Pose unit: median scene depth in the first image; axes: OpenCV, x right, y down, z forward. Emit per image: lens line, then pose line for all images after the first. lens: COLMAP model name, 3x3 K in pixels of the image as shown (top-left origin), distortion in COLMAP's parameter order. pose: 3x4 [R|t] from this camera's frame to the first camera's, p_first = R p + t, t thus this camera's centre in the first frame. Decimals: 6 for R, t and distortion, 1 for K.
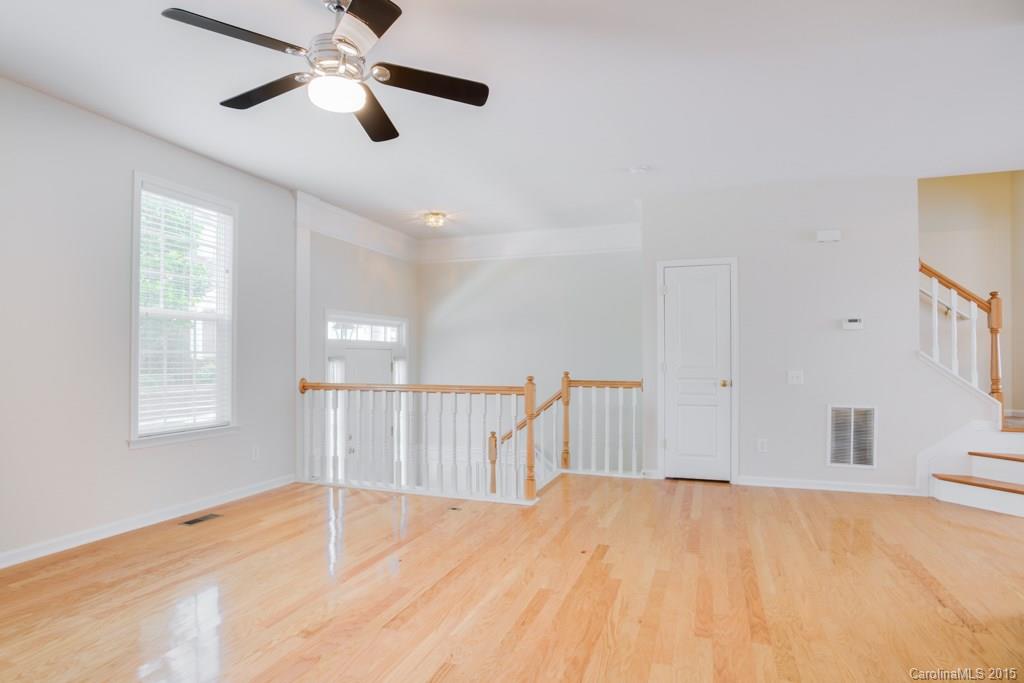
lens RADIAL K [[556.7, 0, 515.5], [0, 556.7, 354.7], [0, 0, 1]] dist [-0.053523, 0.025742]
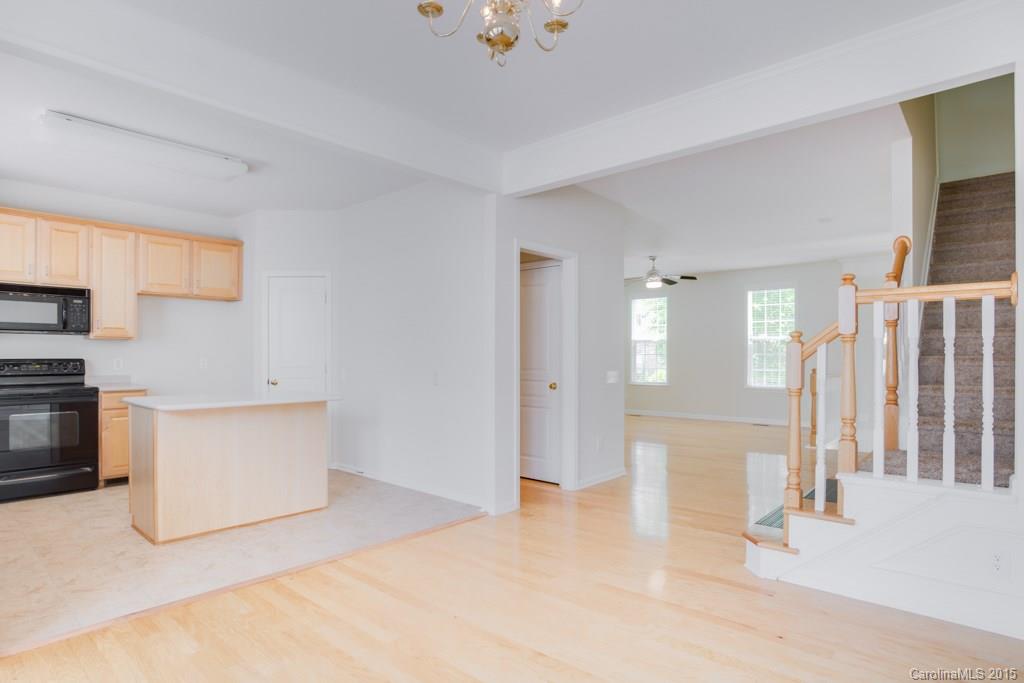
lens RADIAL K [[556.7, 0, 515.5], [0, 556.7, 354.7], [0, 0, 1]] dist [-0.053523, 0.025742]
pose [[-0.369033, -0.000241, -0.929416, 1.804254], [0.003307, 0.999993, -0.001573, -0.000823], [0.929411, -0.003654, -0.369029, 0.790973]]
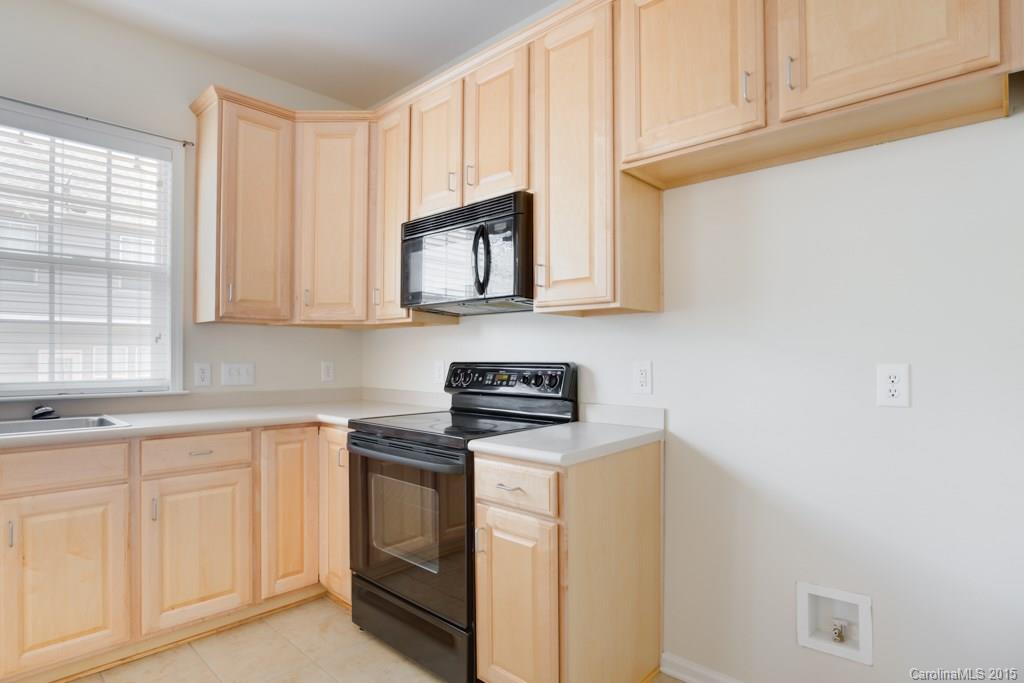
lens RADIAL K [[556.7, 0, 515.5], [0, 556.7, 354.7], [0, 0, 1]] dist [-0.053523, 0.025742]
pose [[-0.915608, 0.000575, 0.402071, 0.929312], [-0.003213, 0.999957, -0.008746, 0.000548], [-0.402059, -0.009300, -0.915567, 0.011303]]
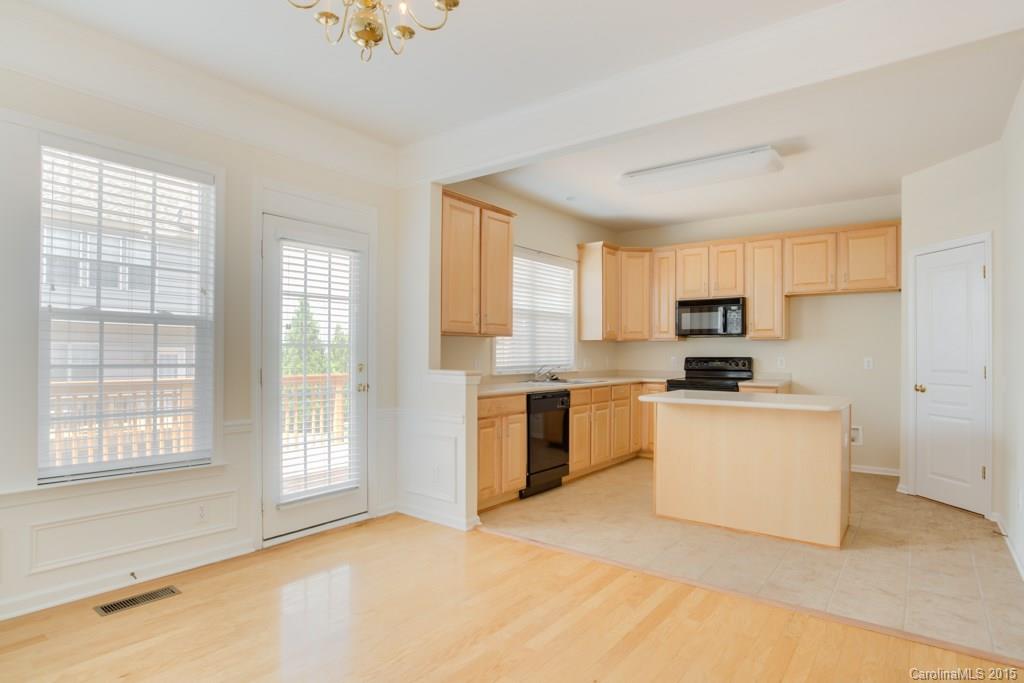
lens RADIAL K [[556.7, 0, 515.5], [0, 556.7, 354.7], [0, 0, 1]] dist [-0.053523, 0.025742]
pose [[-0.955788, -0.002754, 0.294044, 1.235957], [-0.003138, 0.999995, -0.000834, -0.000413], [-0.294041, -0.001720, -0.955791, 0.974587]]
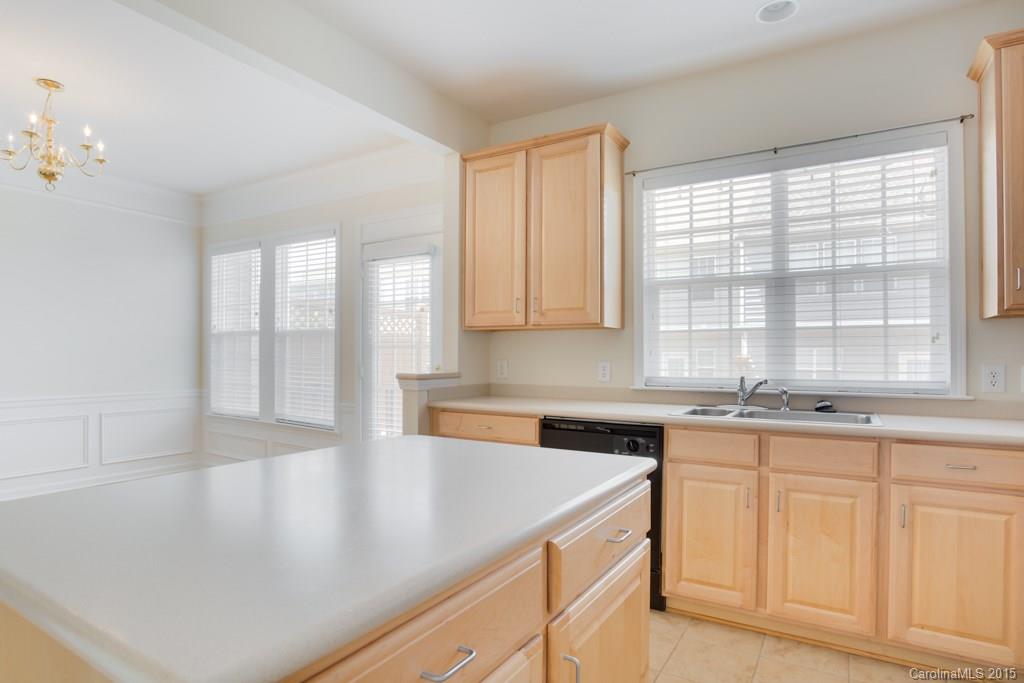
lens RADIAL K [[556.7, 0, 515.5], [0, 556.7, 354.7], [0, 0, 1]] dist [-0.053523, 0.025742]
pose [[0.195993, 0.005503, 0.980590, 0.896615], [-0.007666, 0.999962, -0.004079, 0.001277], [-0.980575, -0.006718, 0.196028, -0.064812]]
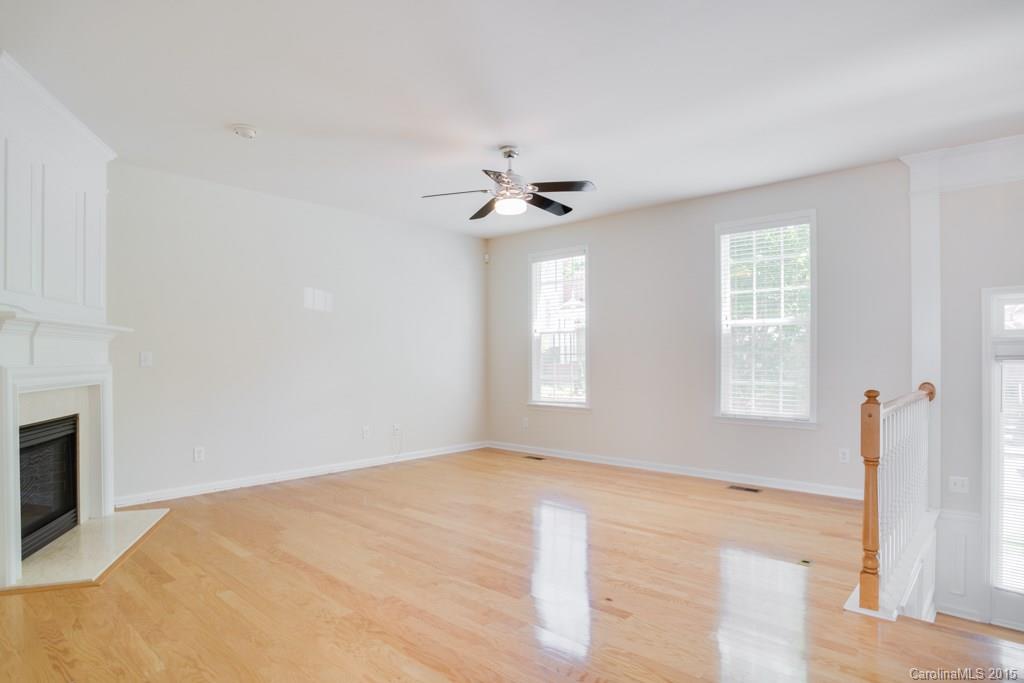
lens RADIAL K [[569.8, 0, 512.9], [0, 569.8, 357.6], [0, 0, 1]] dist [-0.018411, -0.000683]
pose [[-0.375257, 0.001278, -0.926920, 0.701558], [0.006427, 0.999979, -0.001223, 0.004931], [0.926898, -0.006416, -0.375258, 0.883233]]
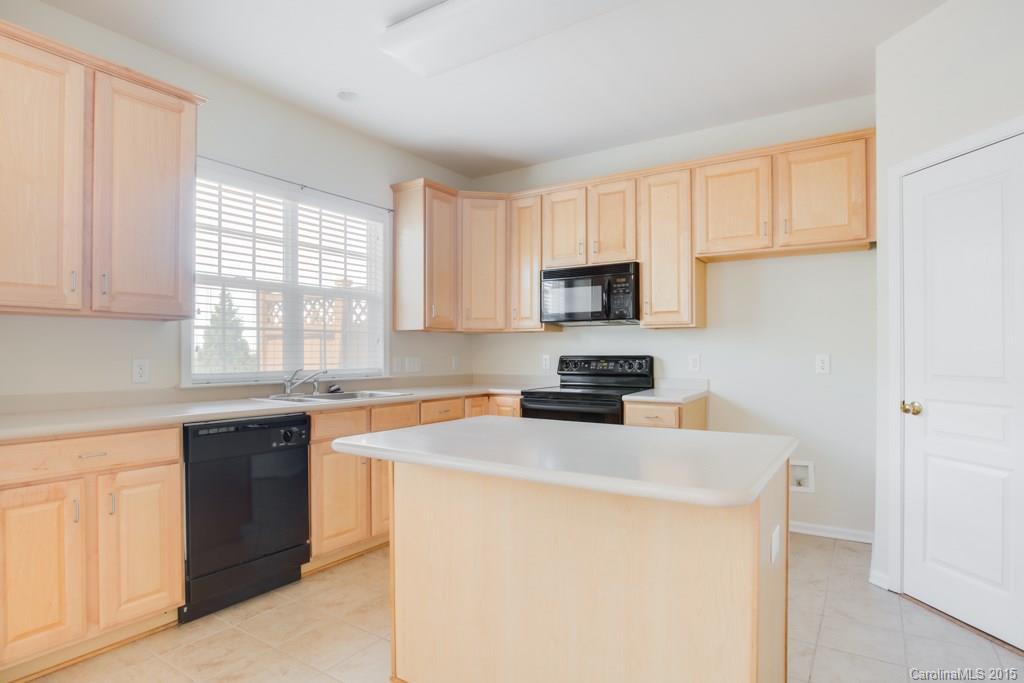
lens RADIAL K [[560.5, 0, 510.9], [0, 560.5, 351.9], [0, 0, 1]] dist [-0.060398, 0.025225]
pose [[-0.971958, 0.002323, 0.235142, 1.090872], [0.000802, 0.999978, -0.006563, 0.003131], [-0.235152, -0.006190, -0.971939, 0.449150]]
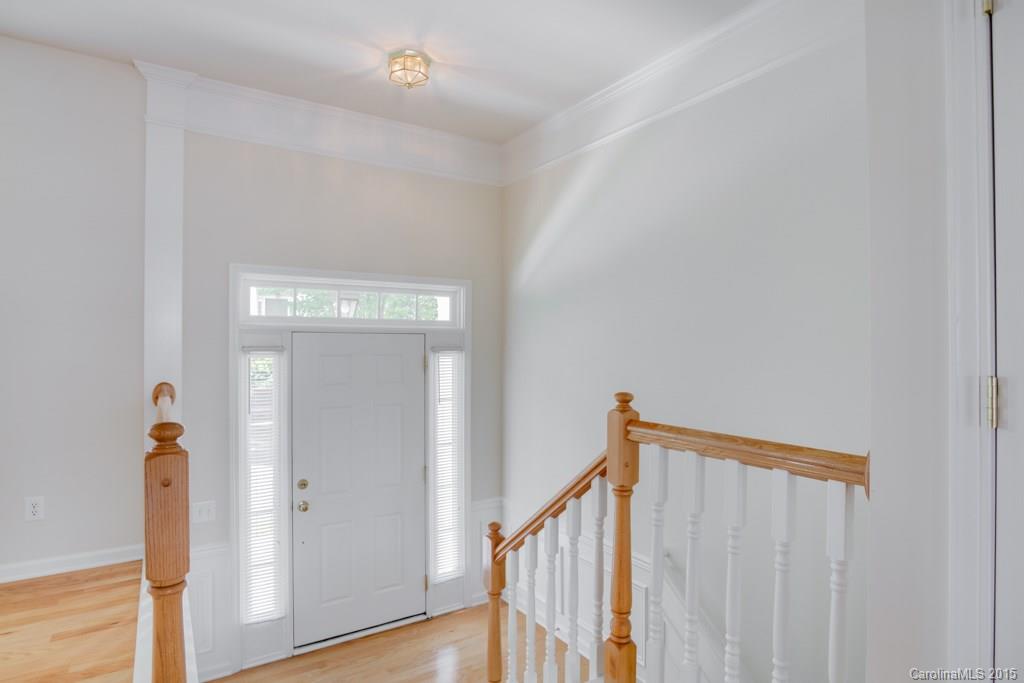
lens RADIAL K [[542.2, 0, 509.2], [0, 542.2, 344.2], [0, 0, 1]] dist [-0.050472, 0.012045]
pose [[0.796749, -0.001534, -0.604308, 0.289247], [-0.000437, 0.999995, -0.003115, 0.004696], [0.604310, 0.002746, 0.796745, 0.908792]]
